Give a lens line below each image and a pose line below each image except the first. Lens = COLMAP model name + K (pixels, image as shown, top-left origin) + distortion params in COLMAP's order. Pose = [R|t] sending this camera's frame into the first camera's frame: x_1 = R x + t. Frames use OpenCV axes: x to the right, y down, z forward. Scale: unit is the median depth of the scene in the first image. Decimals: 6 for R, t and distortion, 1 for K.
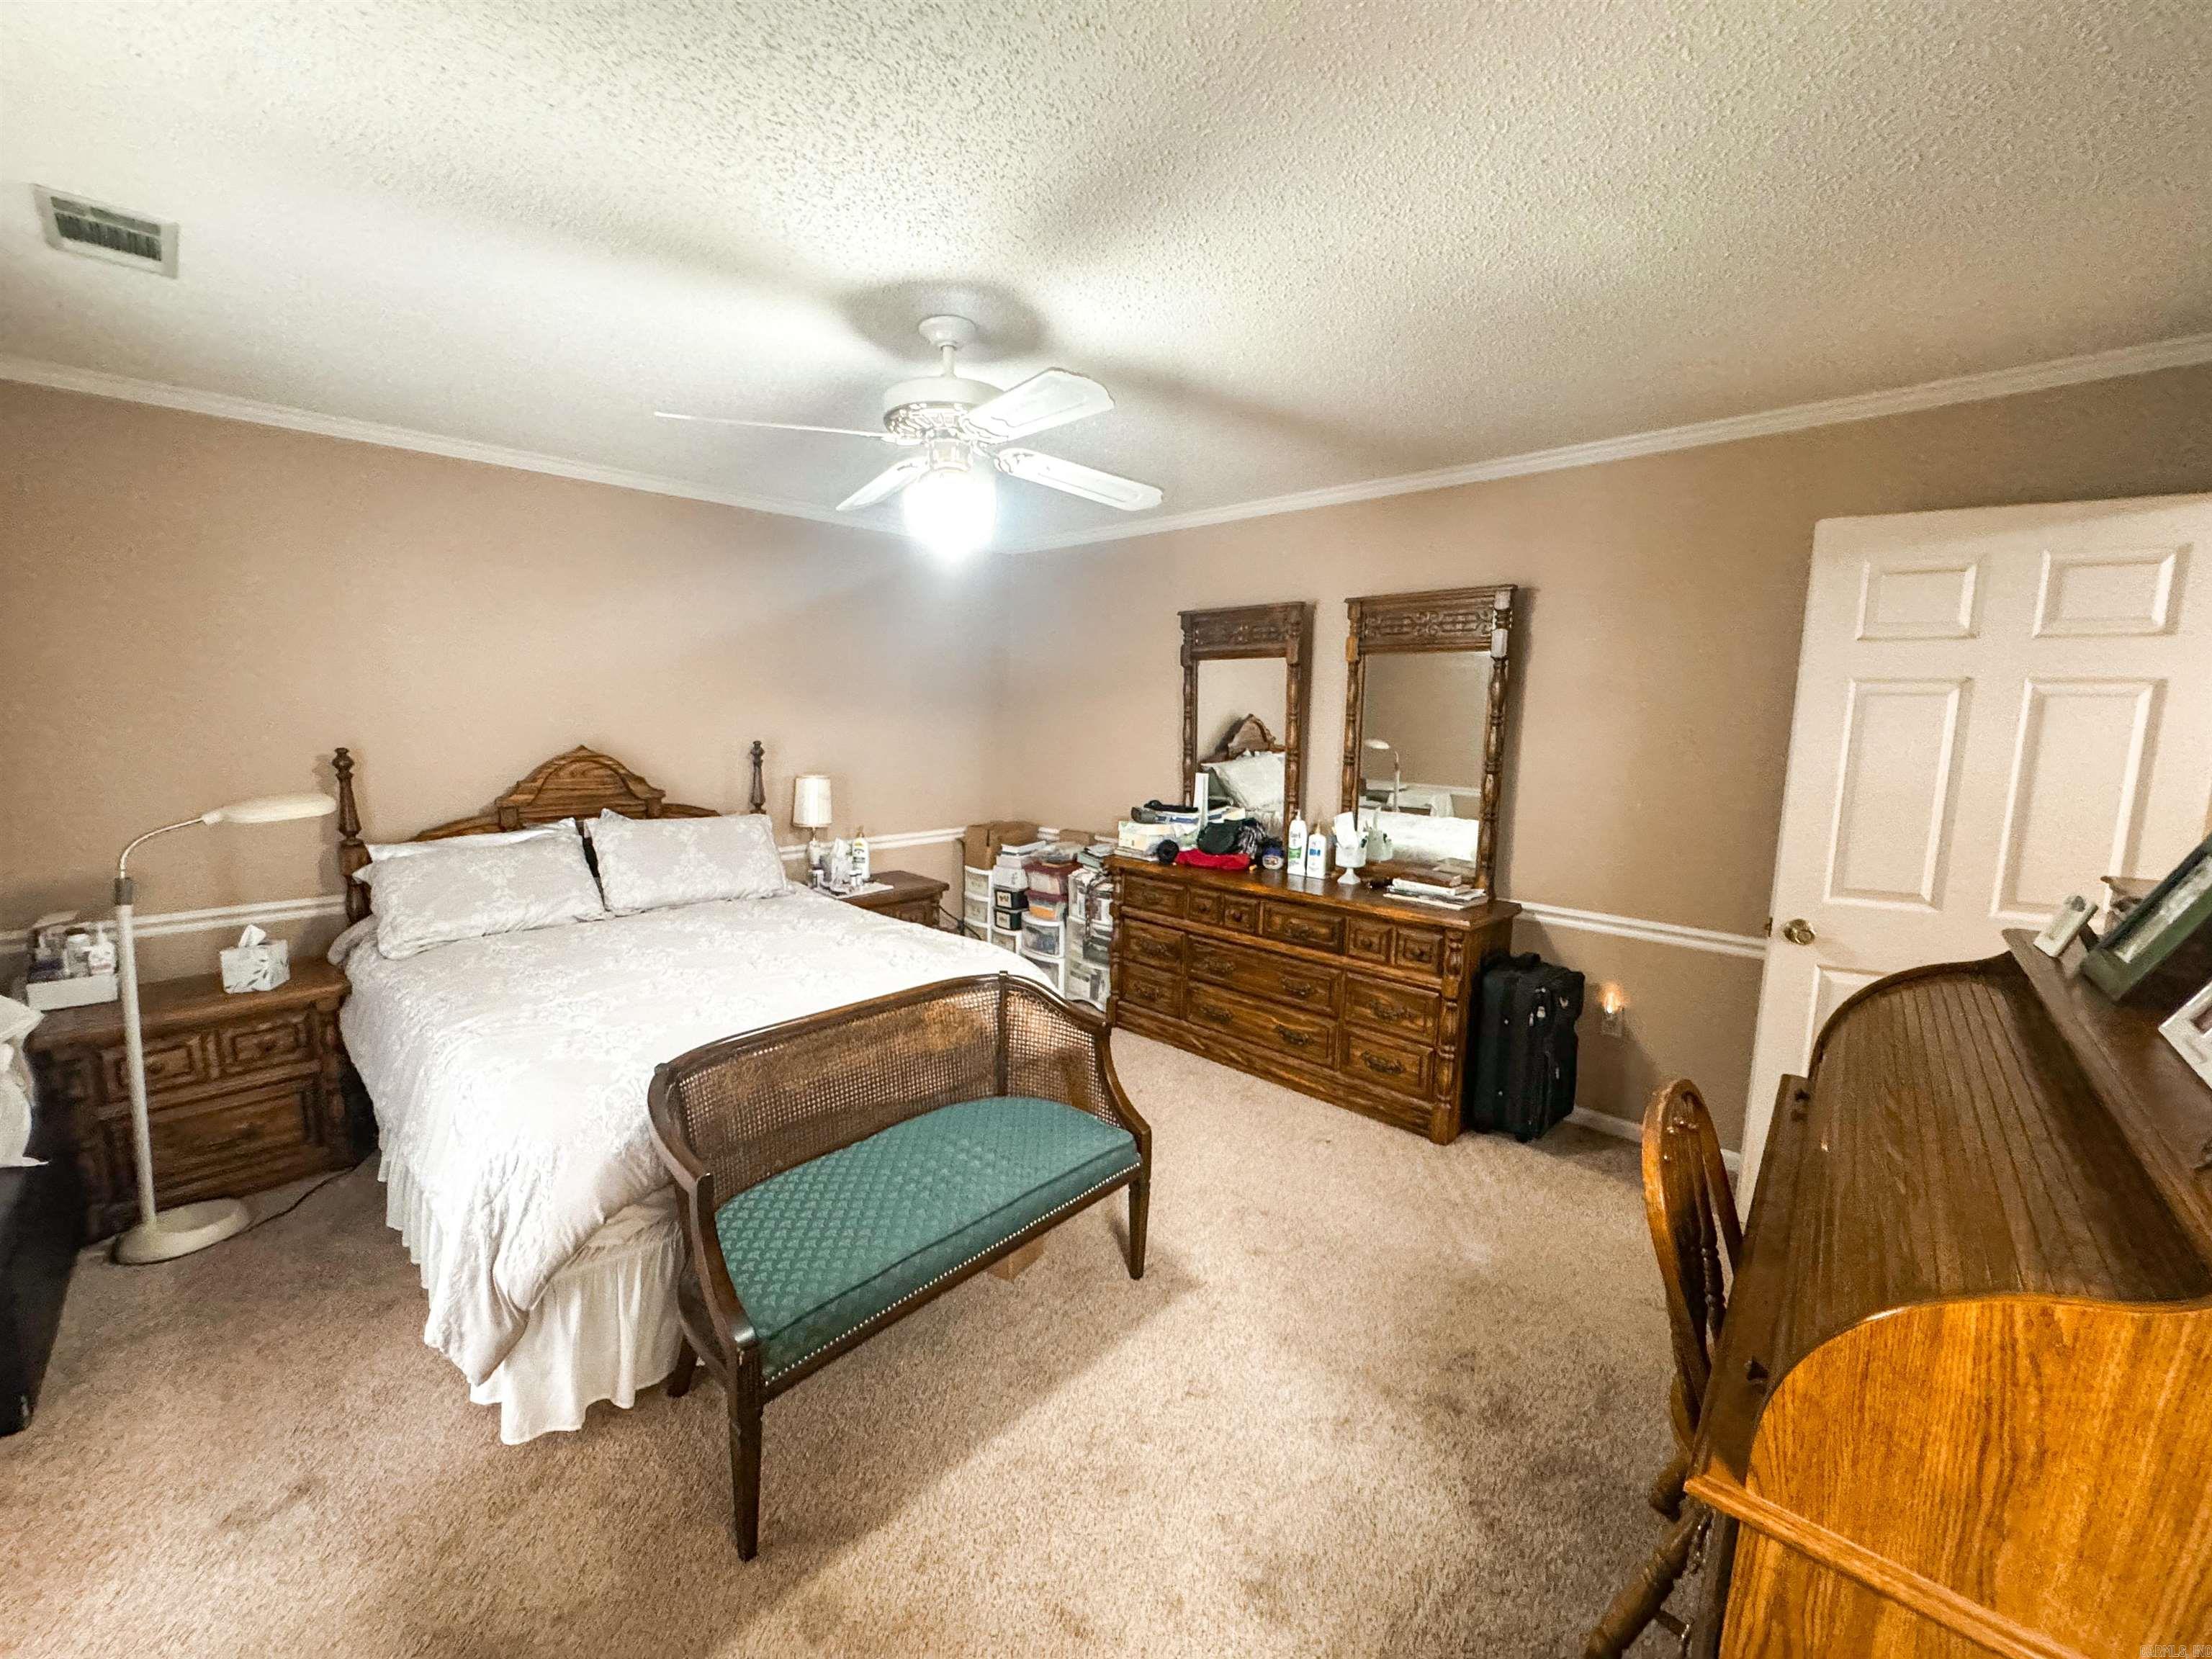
lens RADIAL K [[885.6, 0, 1099.9], [0, 885.6, 819.6], [0, 0, 1]] dist [-0.006975, -0.000507]
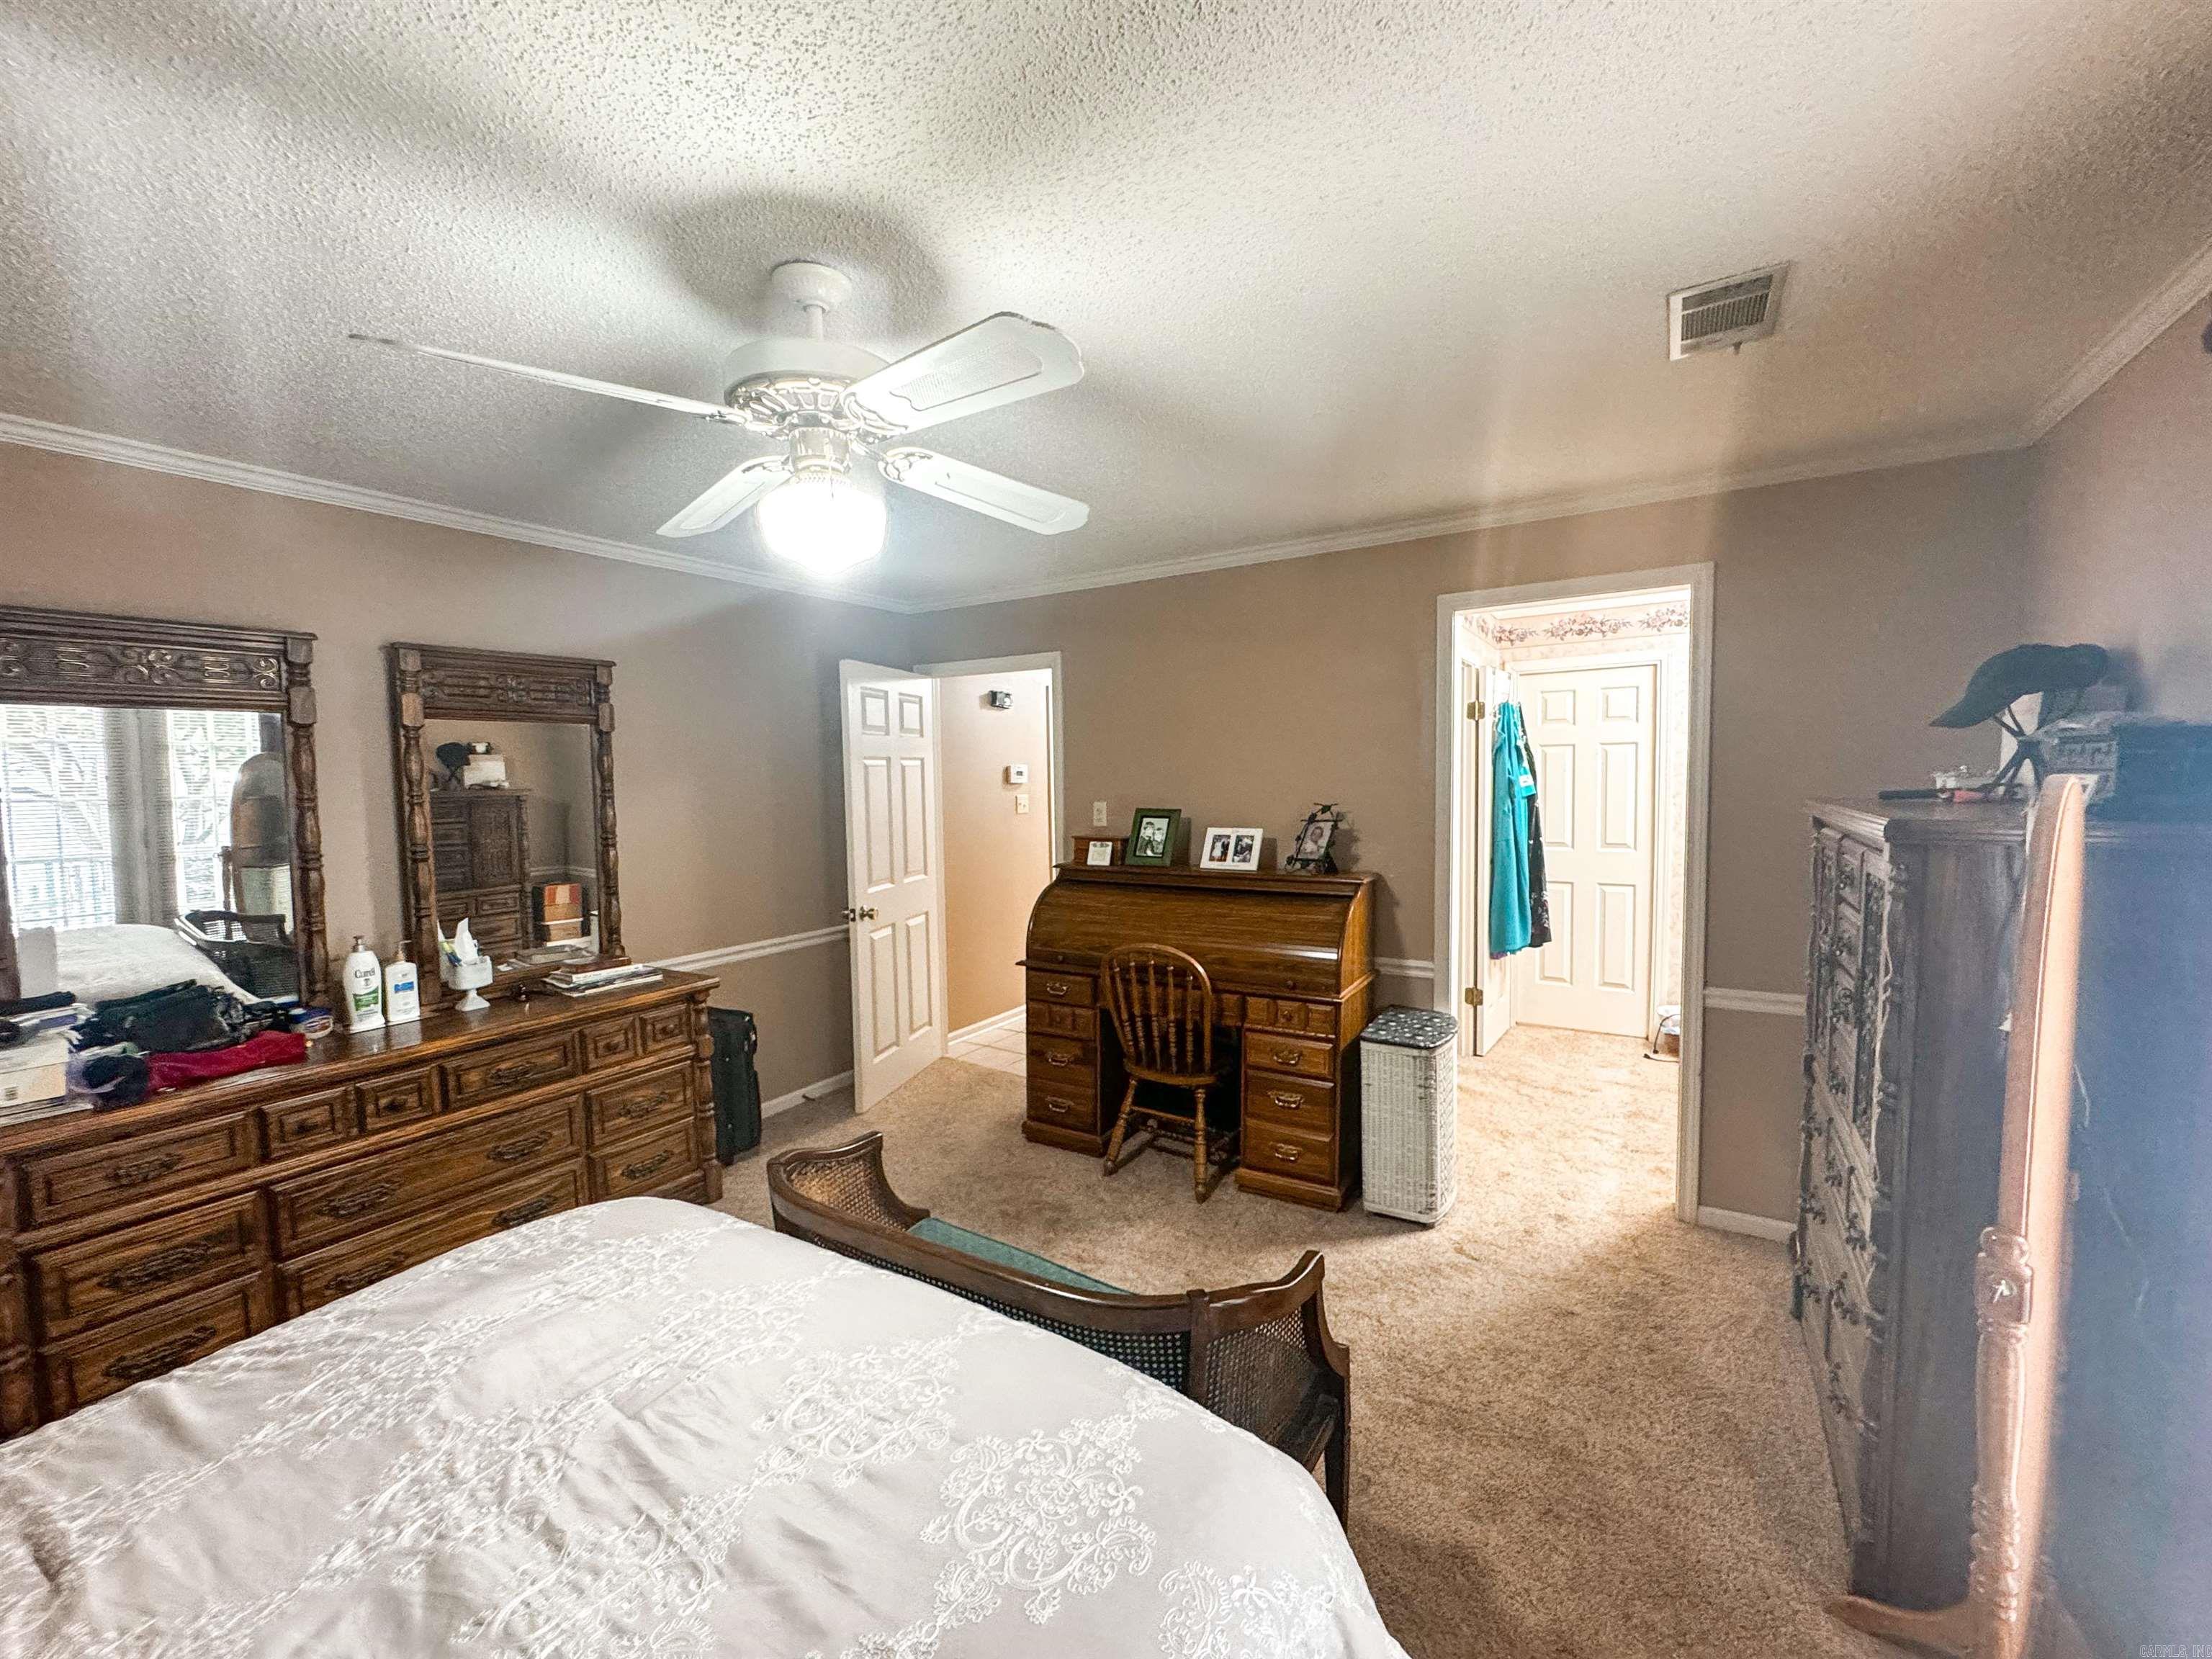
lens RADIAL K [[885.6, 0, 1107.3], [0, 885.6, 824.1], [0, 0, 1]] dist [-0.006975, -0.000507]
pose [[-0.198441, -0.065737, 0.977906, -0.589593], [0.142884, 0.985148, 0.095219, -0.084254], [-0.969642, 0.158623, -0.186101, 0.591736]]
